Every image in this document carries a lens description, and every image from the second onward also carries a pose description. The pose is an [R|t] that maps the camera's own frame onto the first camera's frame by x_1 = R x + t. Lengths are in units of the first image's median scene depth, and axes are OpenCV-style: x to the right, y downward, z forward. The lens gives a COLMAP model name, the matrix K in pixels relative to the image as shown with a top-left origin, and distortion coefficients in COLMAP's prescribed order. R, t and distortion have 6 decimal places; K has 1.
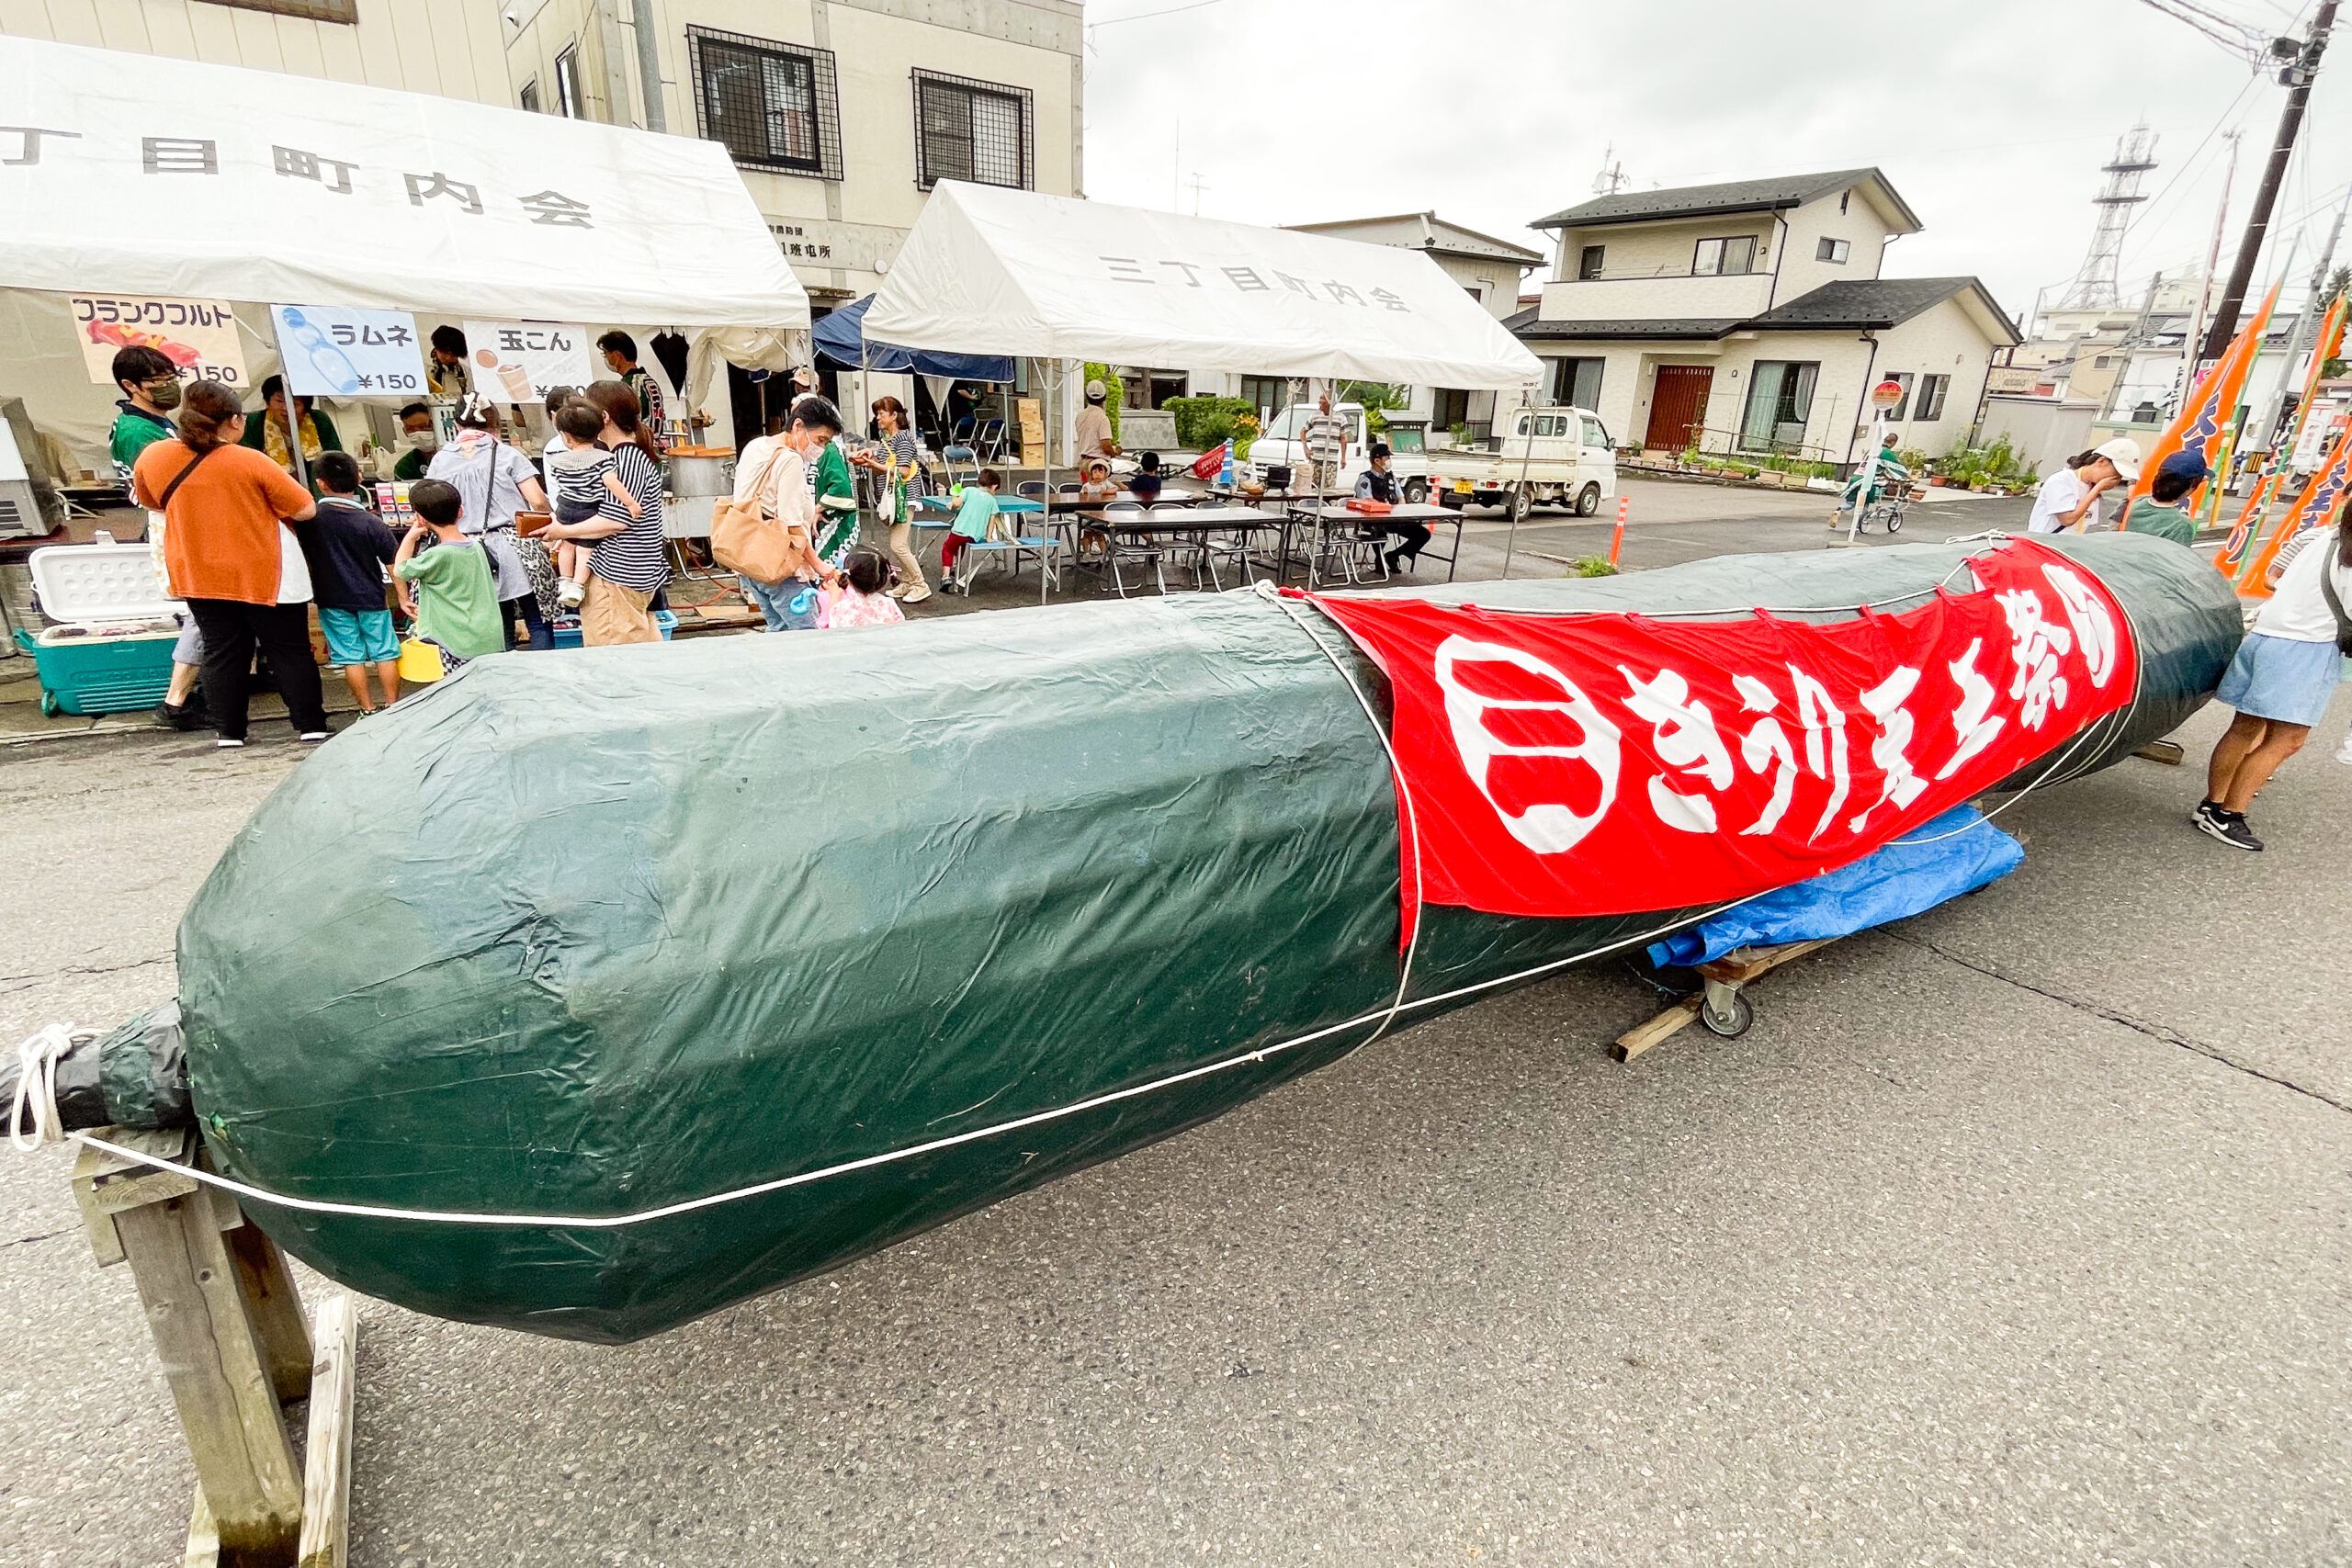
lens RADIAL K [[1079.1, 0, 1166.5], [0, 1079.1, 766.7], [0, 0, 1]] dist [-0.004611, 0.001776]
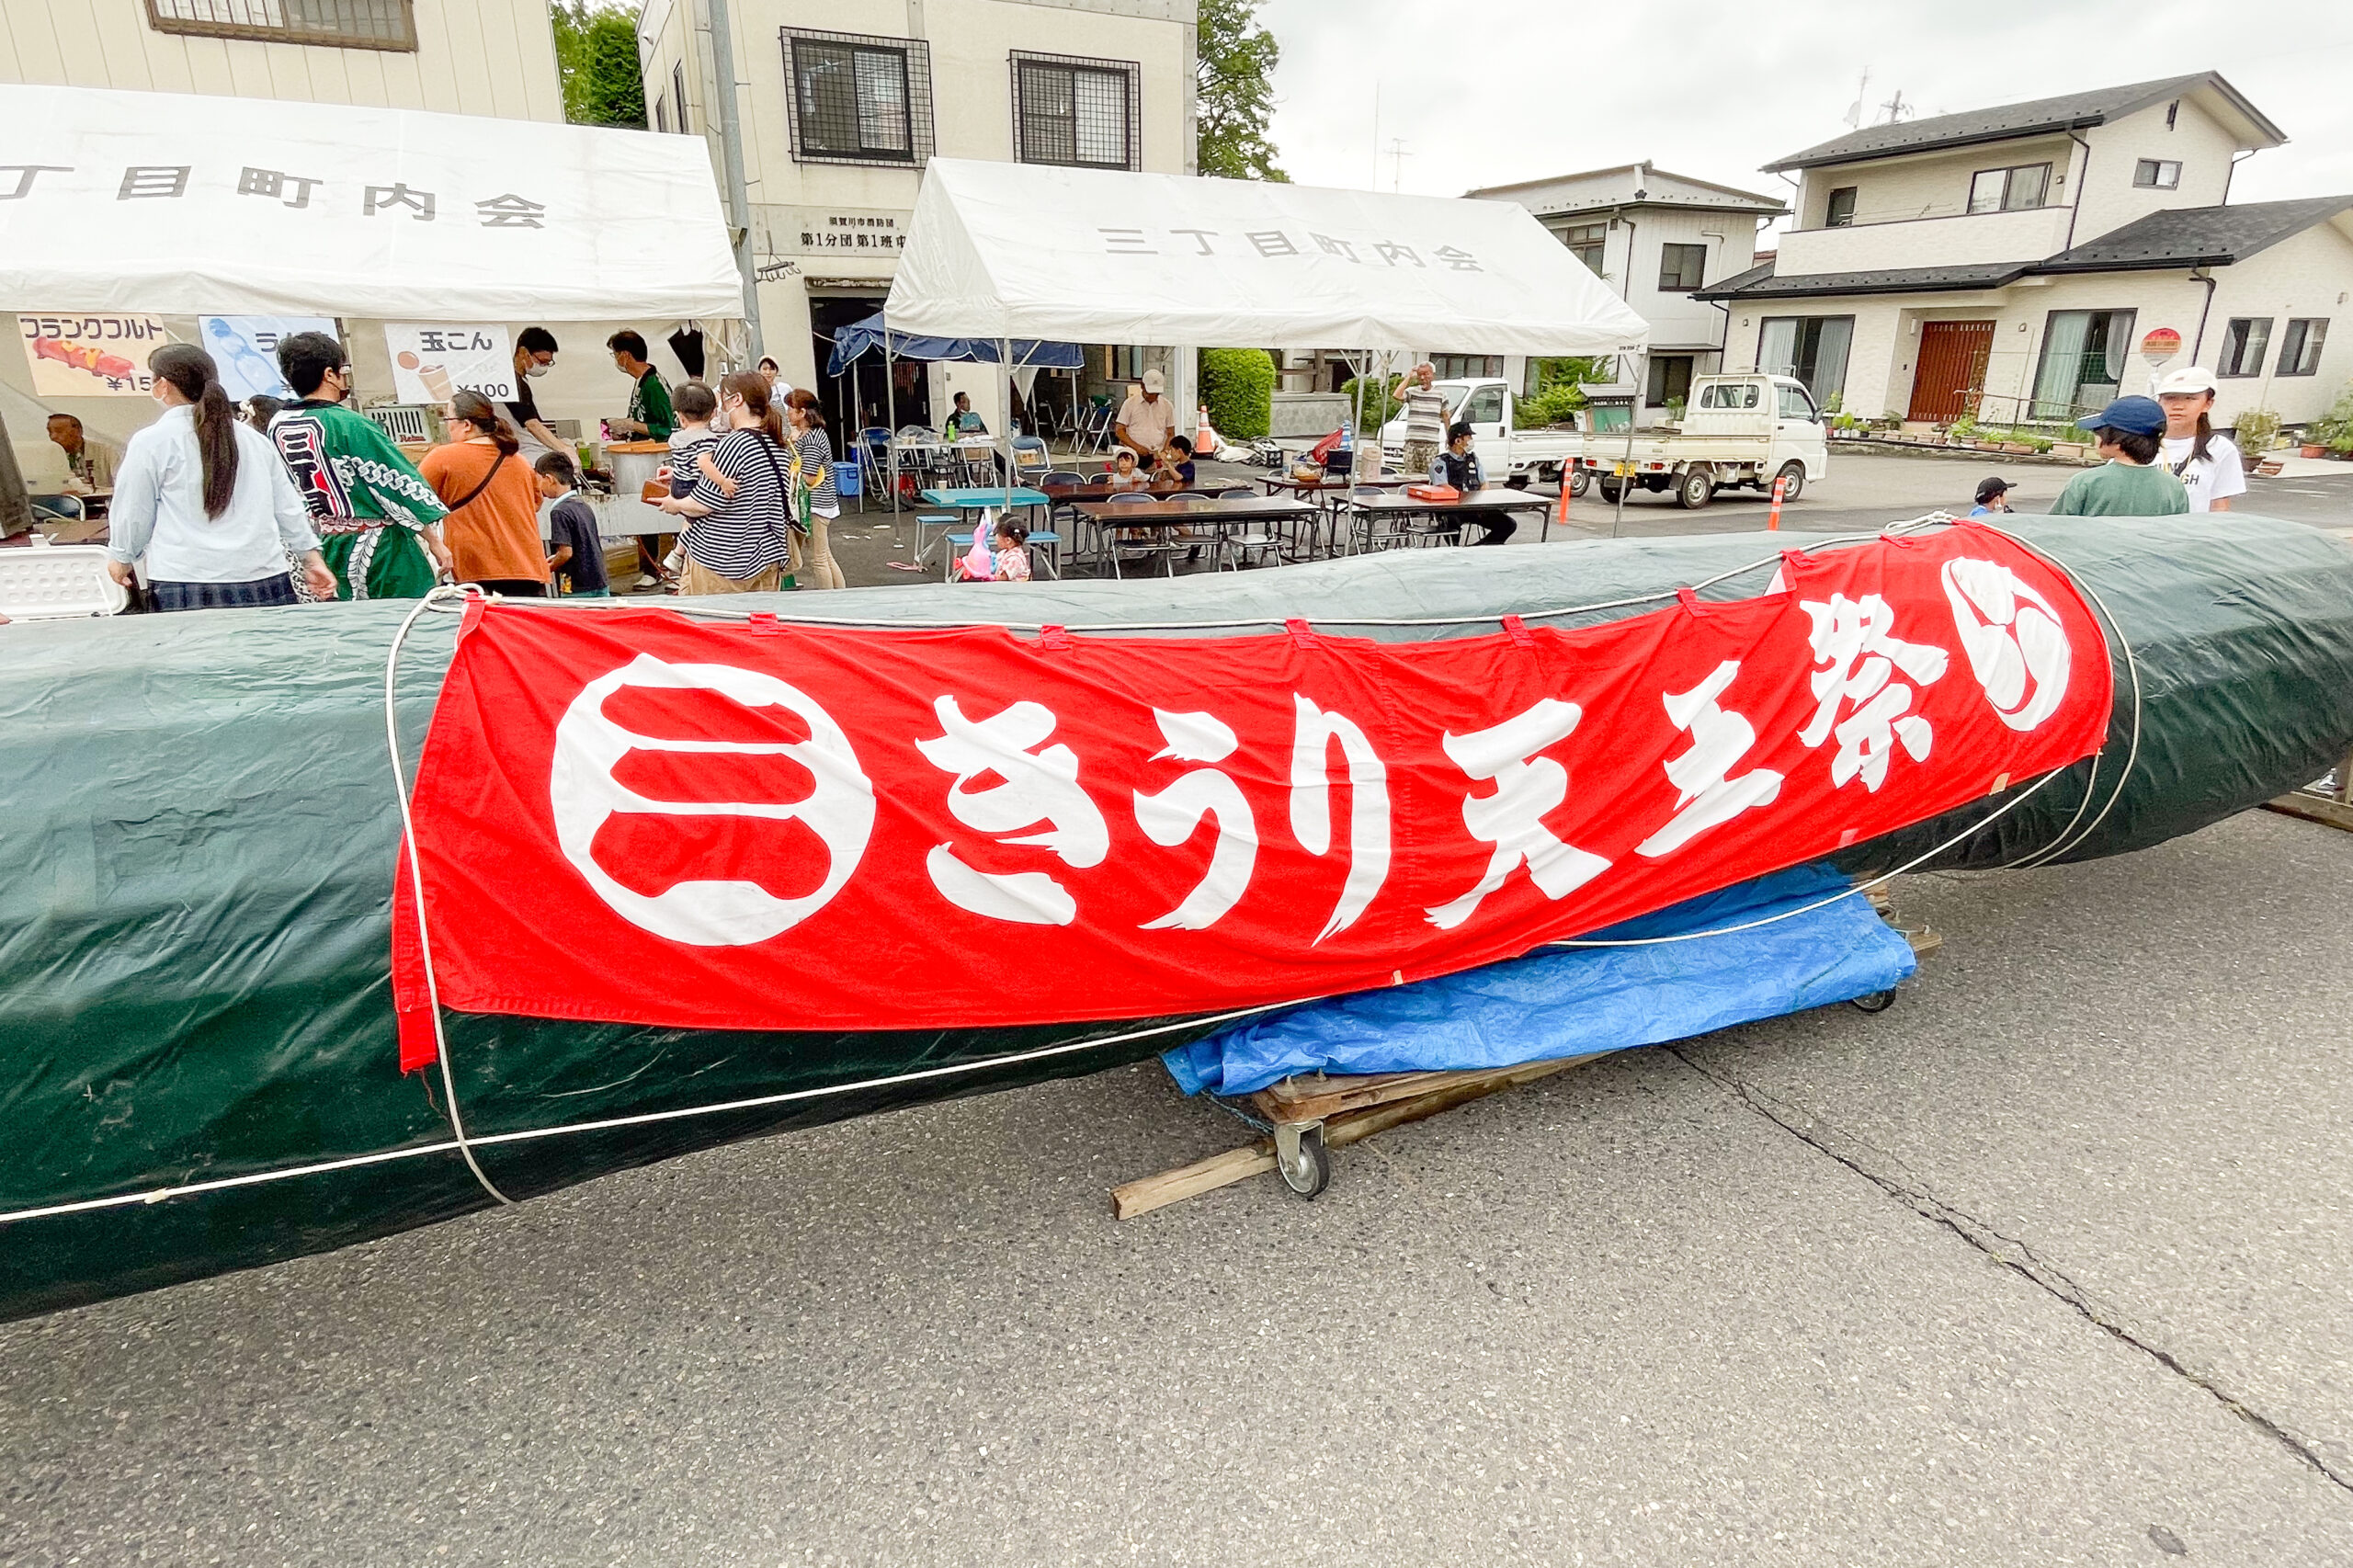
lens RADIAL K [[1173.7, 0, 1148.2], [0, 1173.7, 711.3], [0, 0, 1]] dist [-0.002773, 0.000648]
pose [[0.981898, 0.020239, -0.188327, 0.288436], [-0.030985, 0.998044, -0.054297, -0.017227], [0.186859, 0.059150, 0.980604, 0.089022]]
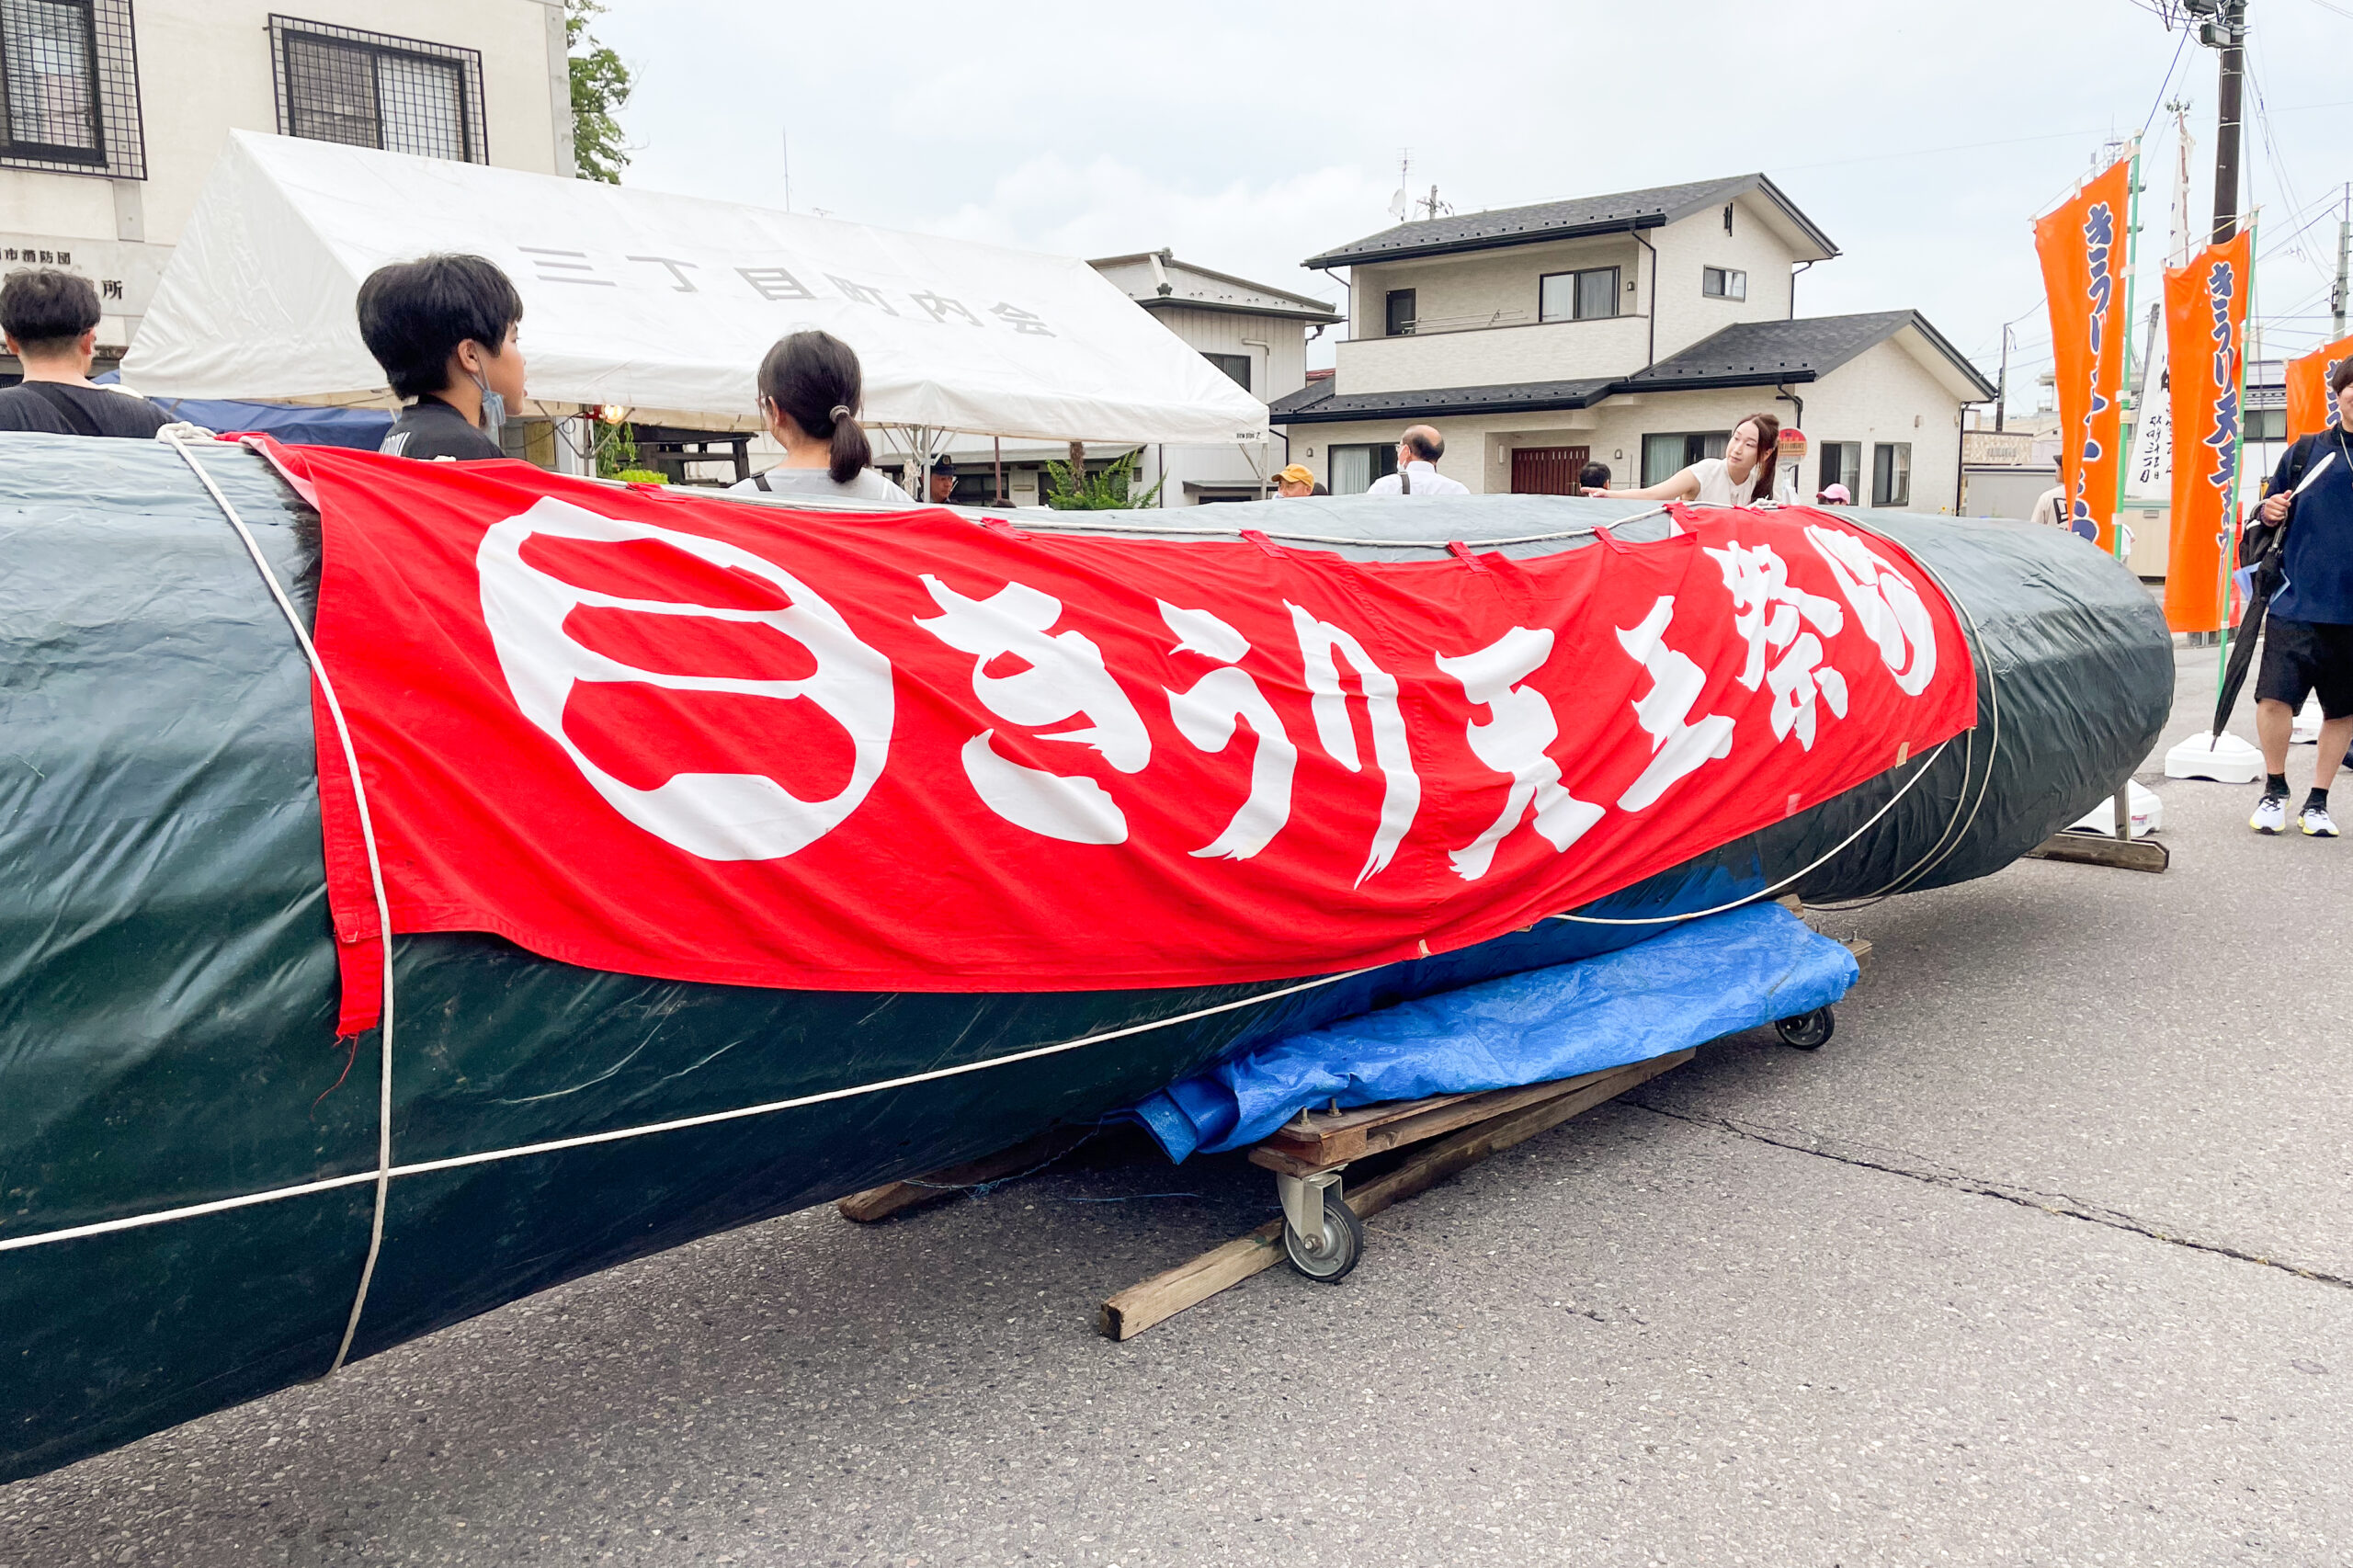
lens RADIAL K [[1778.2, 0, 1151.3], [0, 1778.2, 737.5], [0, 0, 1]] dist [0.058694, -0.061376]
pose [[0.981352, -0.066185, 0.180465, 0.145185], [0.103989, 0.972402, -0.208856, 0.082537], [-0.161662, 0.223728, 0.961151, 0.031663]]
